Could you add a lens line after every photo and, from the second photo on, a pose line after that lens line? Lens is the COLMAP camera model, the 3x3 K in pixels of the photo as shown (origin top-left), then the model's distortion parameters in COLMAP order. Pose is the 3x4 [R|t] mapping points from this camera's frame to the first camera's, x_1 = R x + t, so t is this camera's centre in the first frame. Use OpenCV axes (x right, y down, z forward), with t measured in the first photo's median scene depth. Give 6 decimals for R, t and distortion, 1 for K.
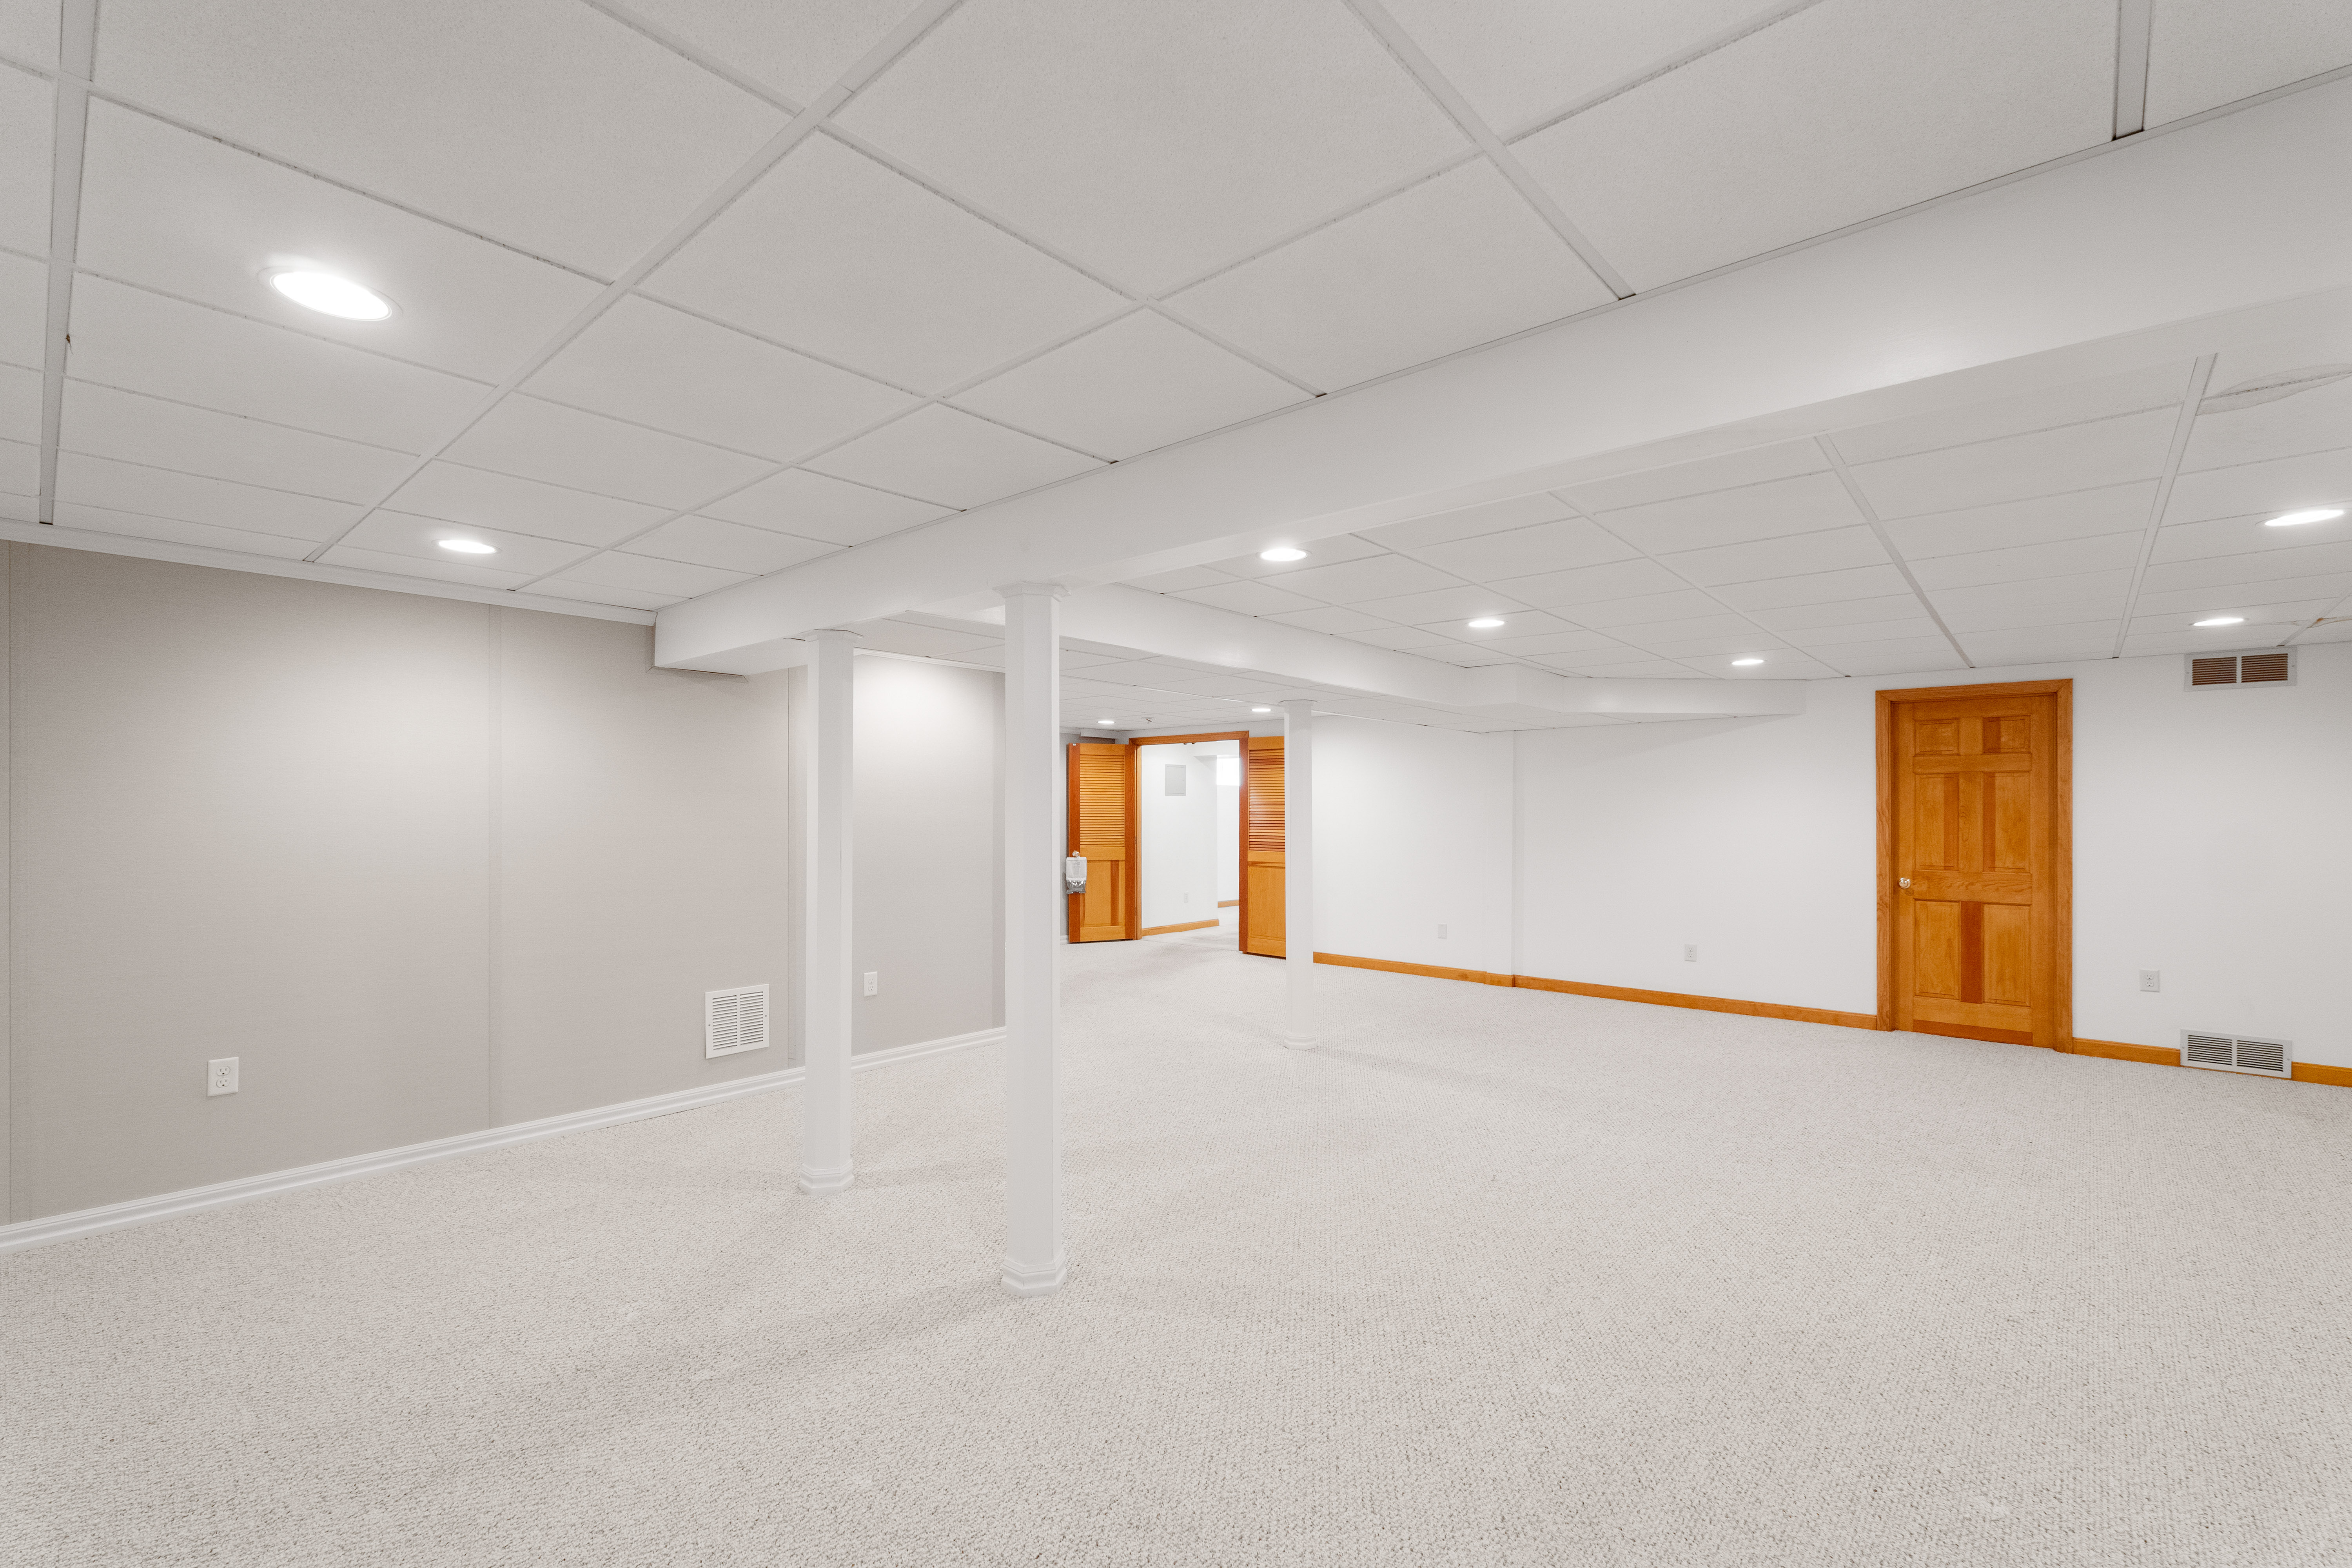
lens RADIAL K [[1019.0, 0, 1156.0], [0, 1019.0, 806.8], [0, 0, 1]] dist [0.007521, 0.000047]
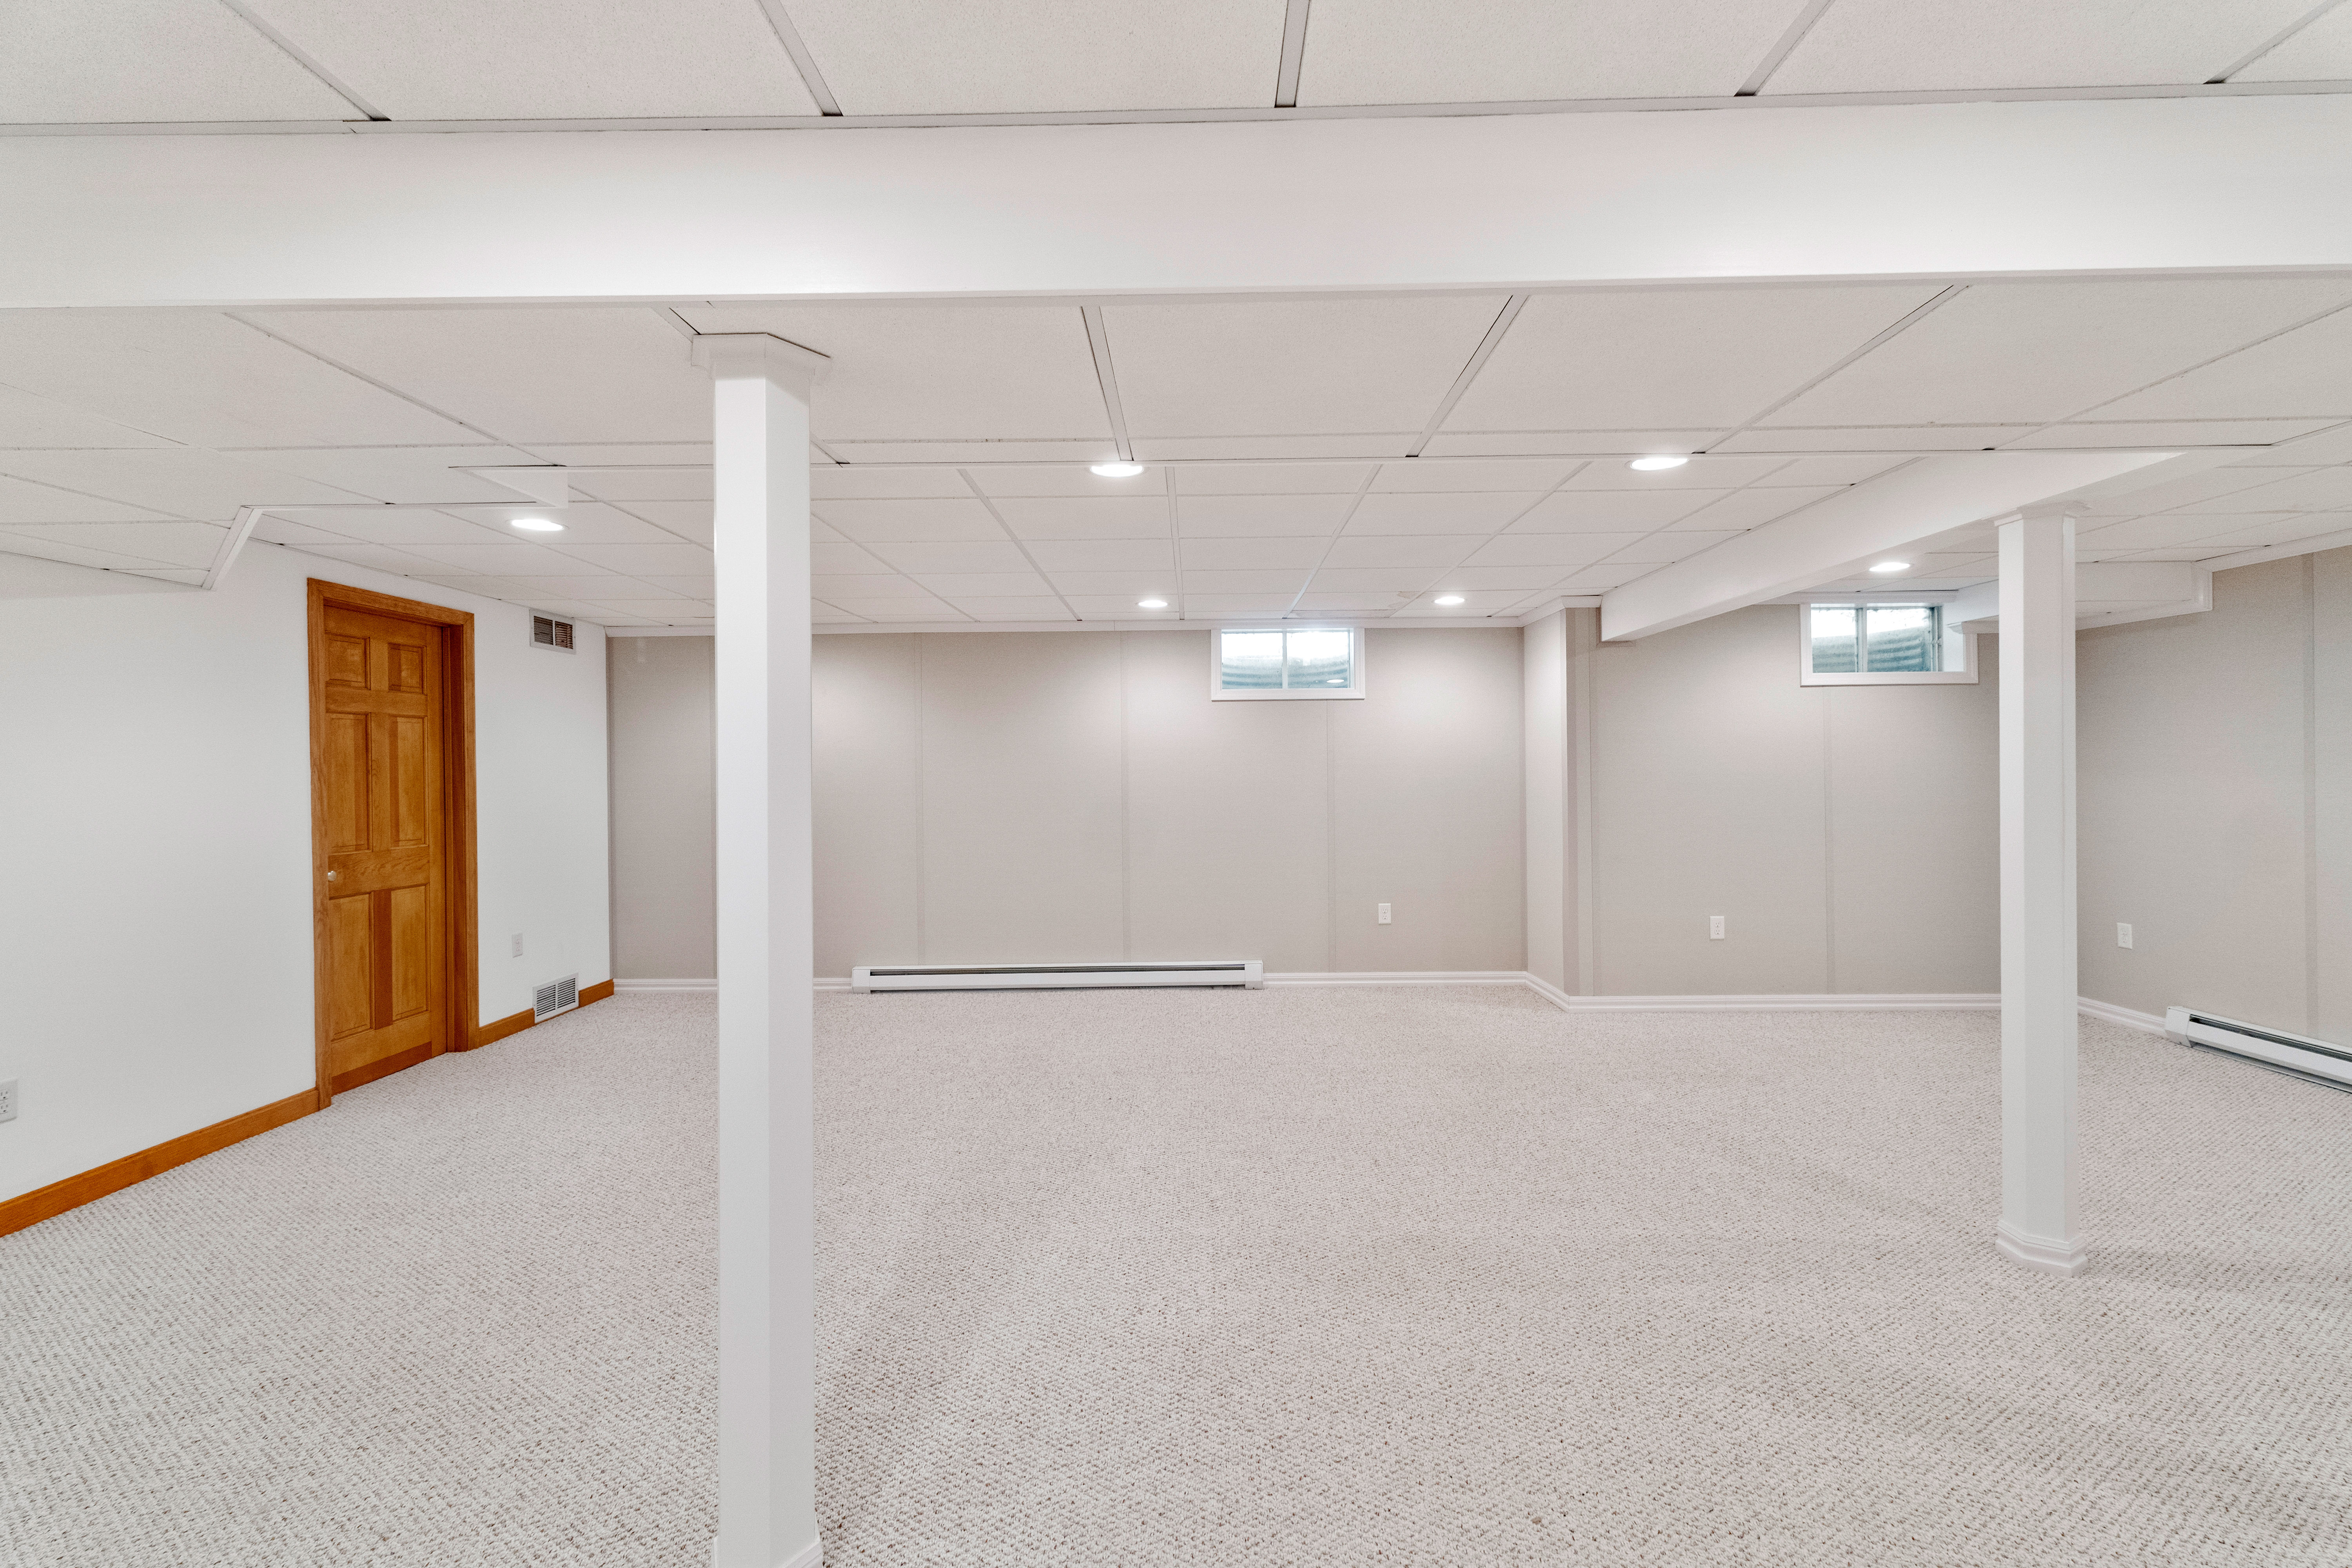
lens RADIAL K [[1019.0, 0, 1195.6], [0, 1019.0, 767.0], [0, 0, 1]] dist [0.007521, 0.000047]
pose [[-0.671259, 0.005367, 0.741204, -0.145155], [0.004763, 0.999984, -0.002928, 0.009525], [-0.741208, 0.001565, -0.671274, 1.073168]]
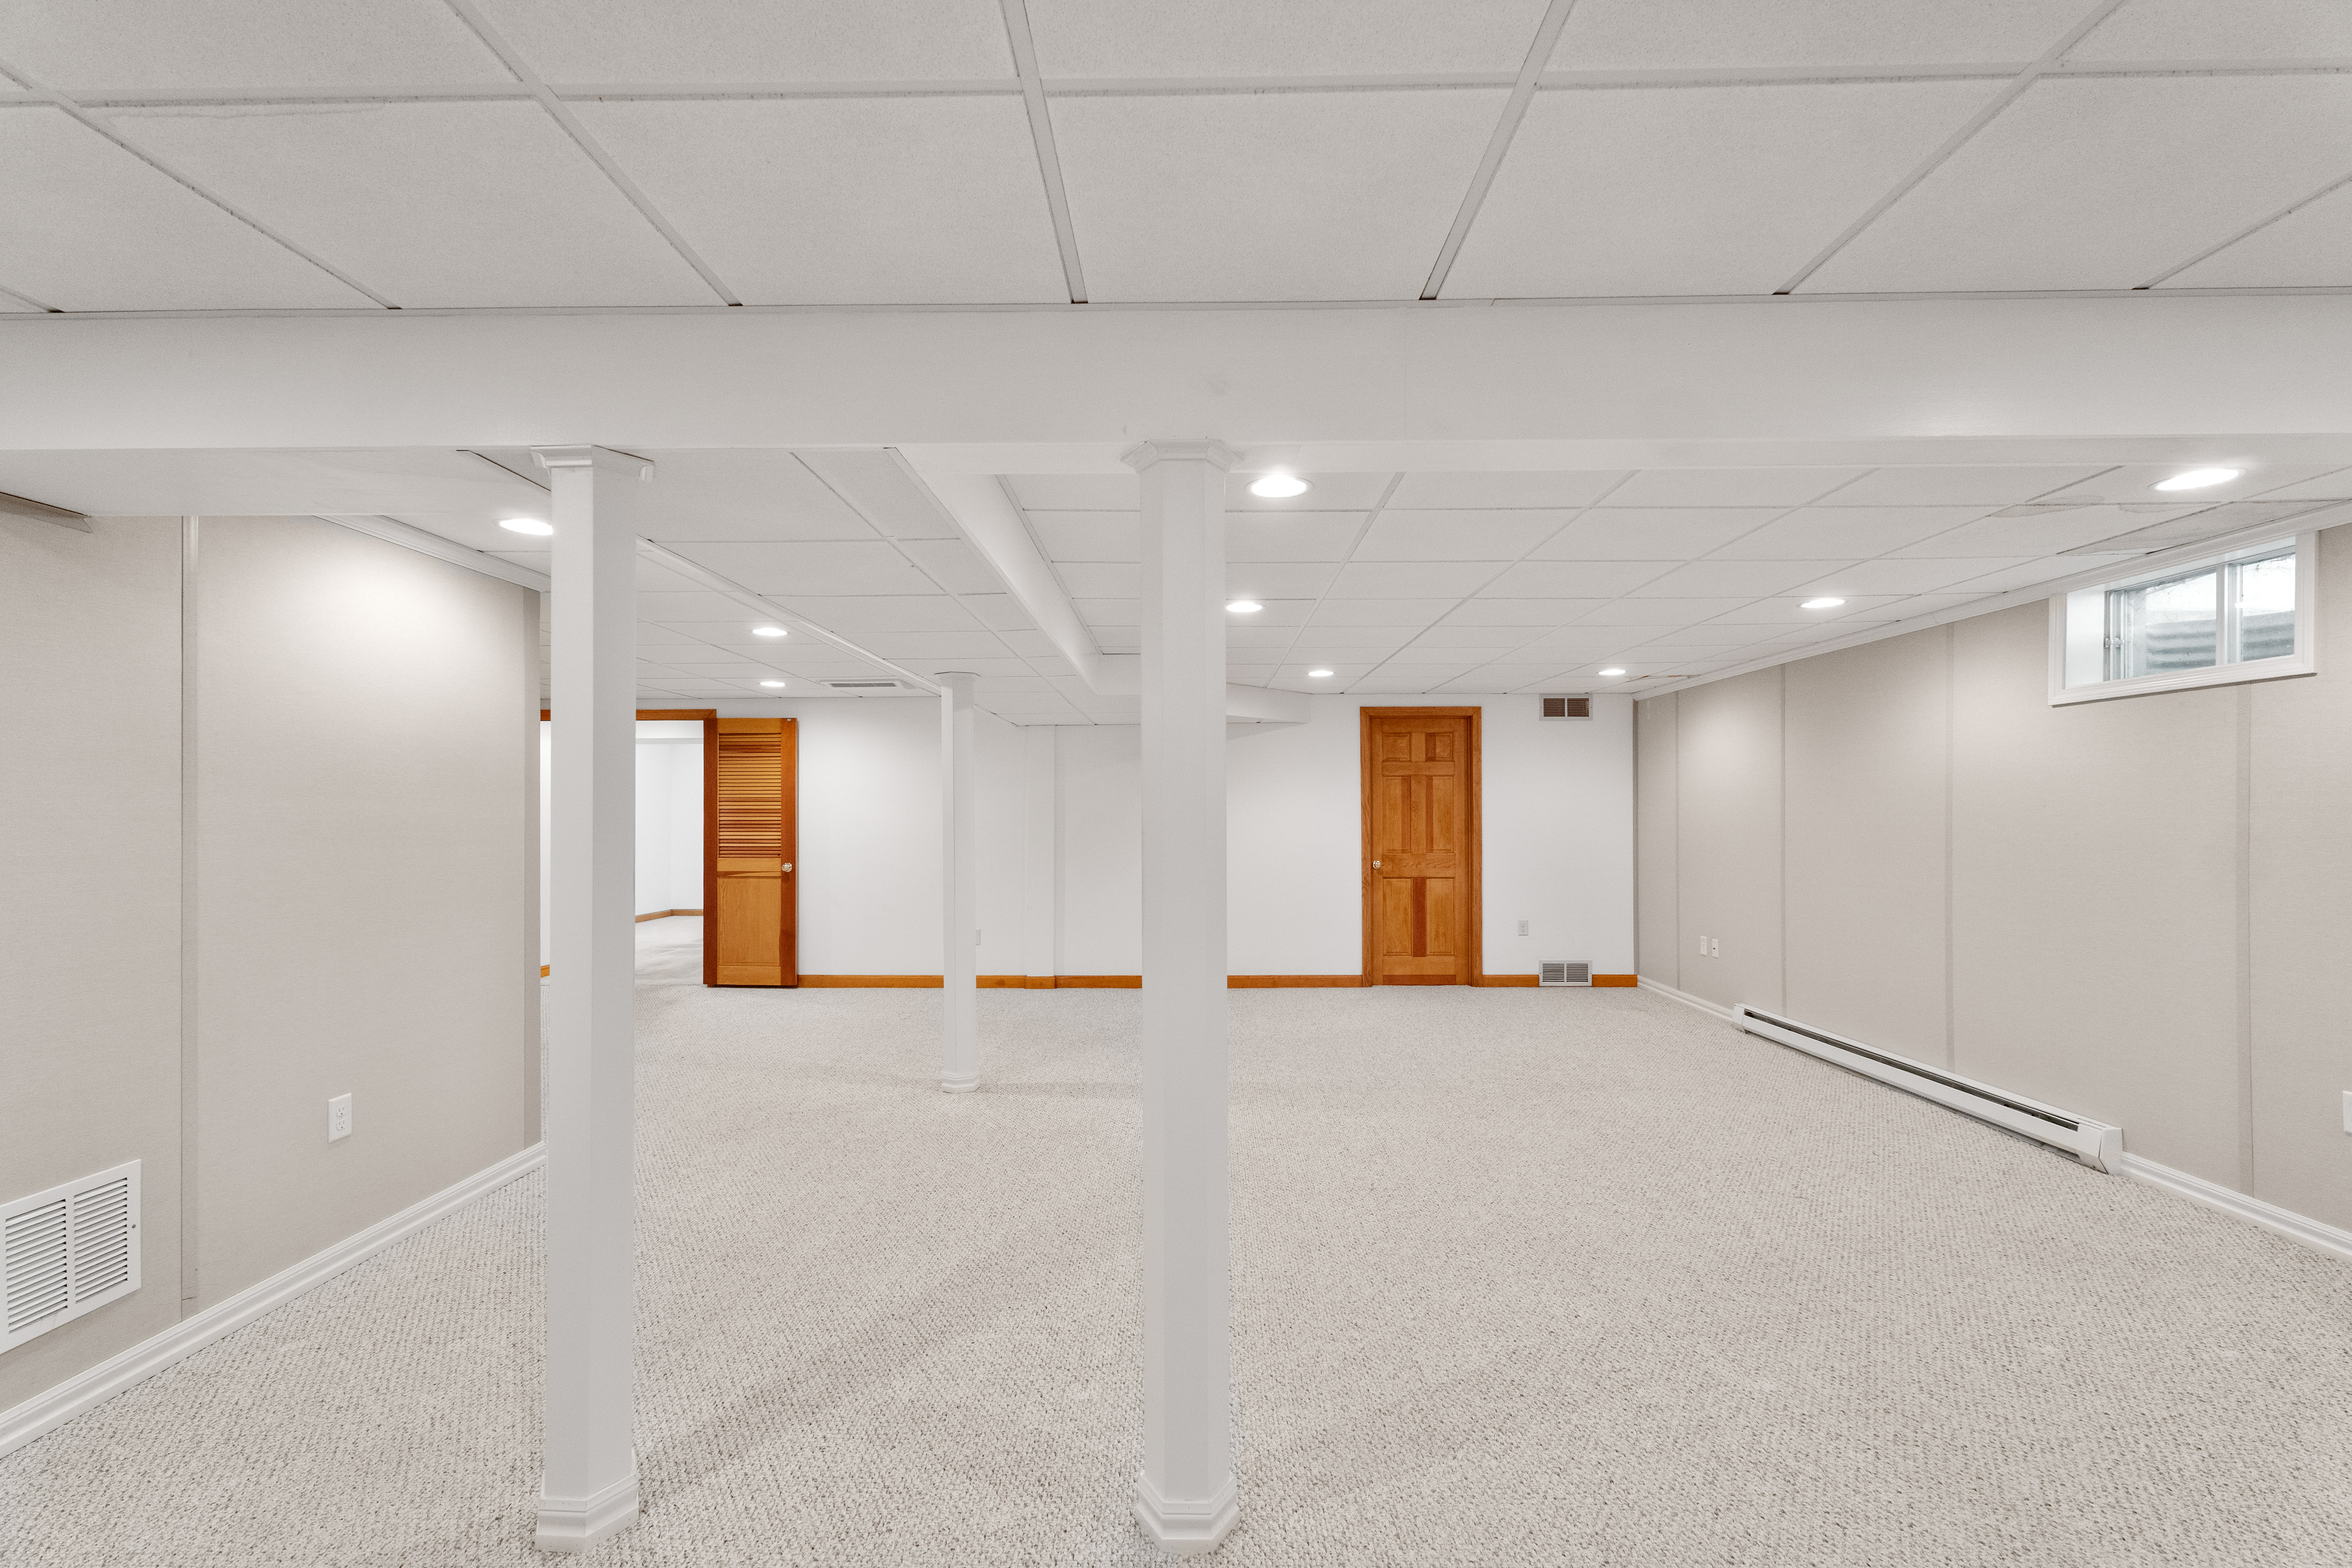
lens RADIAL K [[1019.0, 0, 1170.1], [0, 1019.0, 805.8], [0, 0, 1]] dist [0.007521, 0.000047]
pose [[0.753255, -0.000115, 0.657728, -0.272723], [0.001621, 0.999997, -0.001682, 0.005699], [-0.657726, 0.002333, 0.753253, 0.252467]]
